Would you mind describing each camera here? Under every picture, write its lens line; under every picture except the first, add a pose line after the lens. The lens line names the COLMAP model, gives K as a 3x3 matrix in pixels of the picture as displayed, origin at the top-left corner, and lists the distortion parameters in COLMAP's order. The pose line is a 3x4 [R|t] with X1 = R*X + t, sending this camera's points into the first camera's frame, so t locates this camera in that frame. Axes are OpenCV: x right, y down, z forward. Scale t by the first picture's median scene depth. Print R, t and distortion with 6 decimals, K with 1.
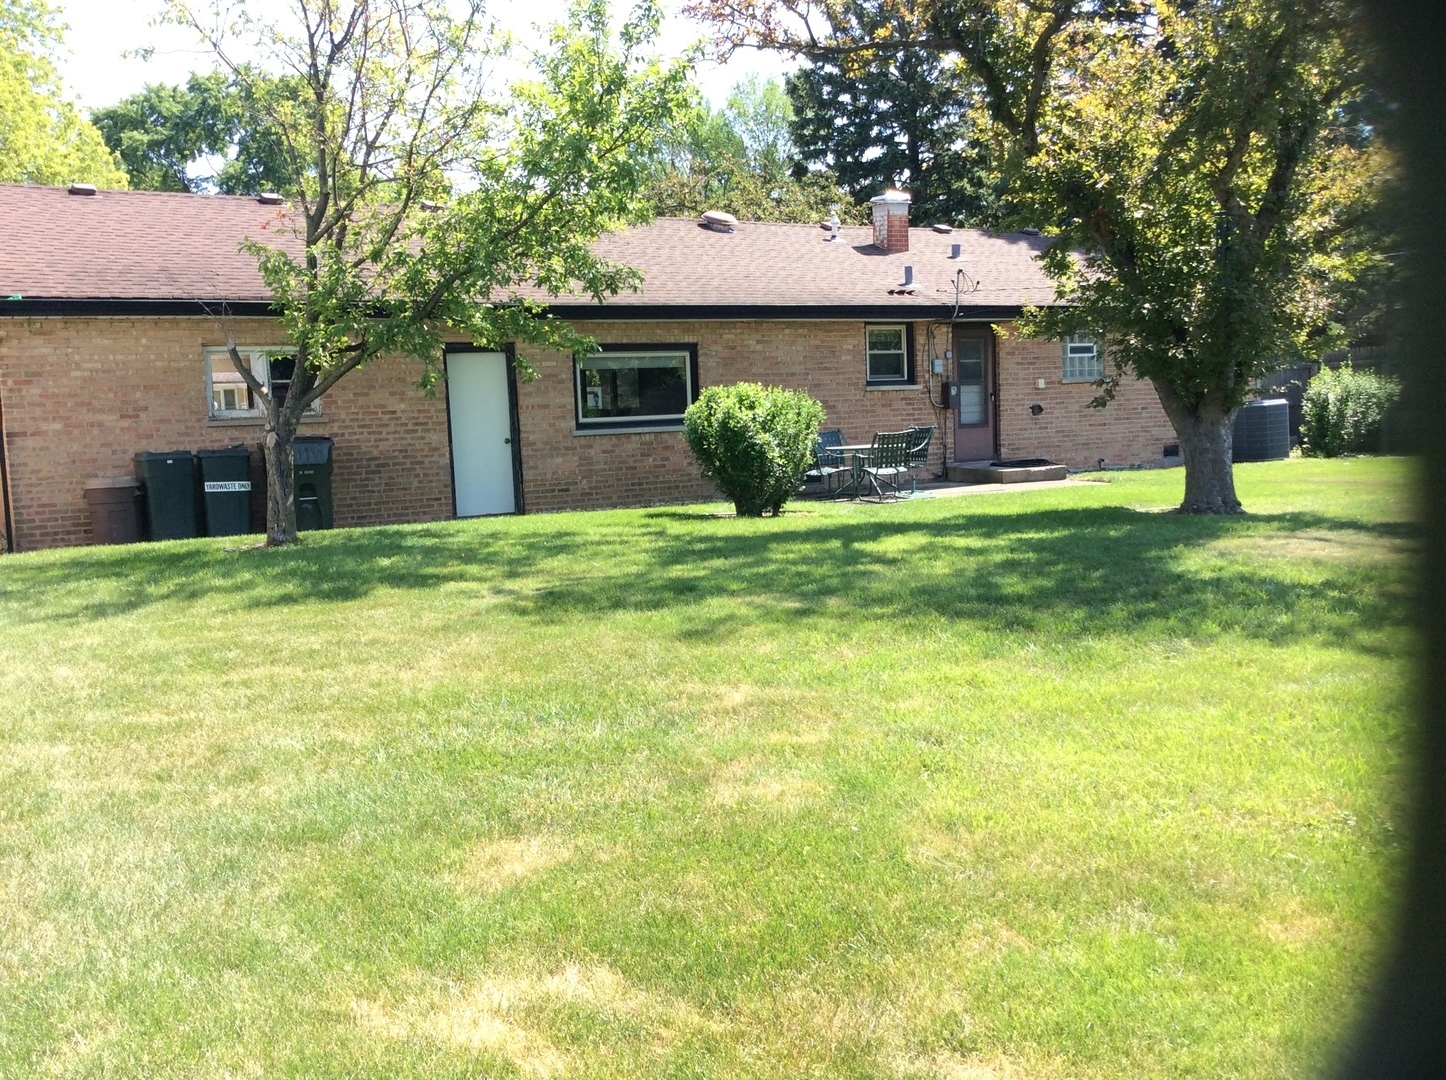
lens RADIAL K [[1317.4, 0, 715.6], [0, 1317.4, 540.3], [0, 0, 1]] dist [0.141940, -0.304722]
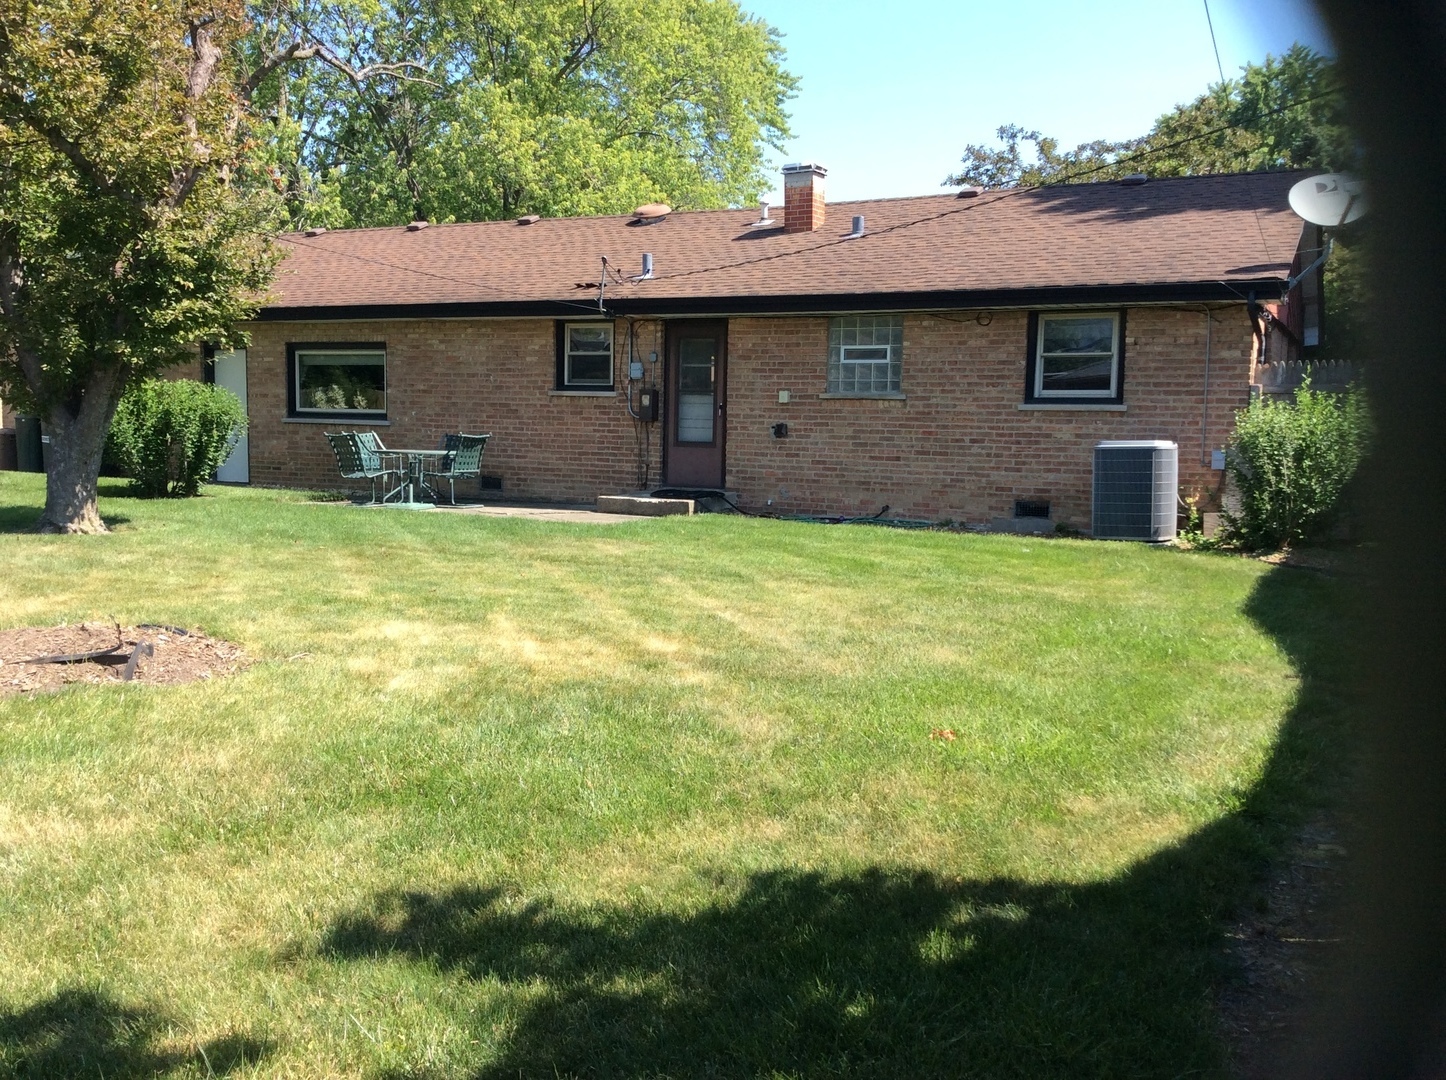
lens RADIAL K [[1317.4, 0, 715.6], [0, 1317.4, 540.3], [0, 0, 1]] dist [0.141940, -0.304722]
pose [[0.532340, 0.116062, -0.838537, 0.921041], [-0.130613, 0.989956, 0.054102, -0.076049], [0.836394, 0.080723, 0.542152, 0.590124]]
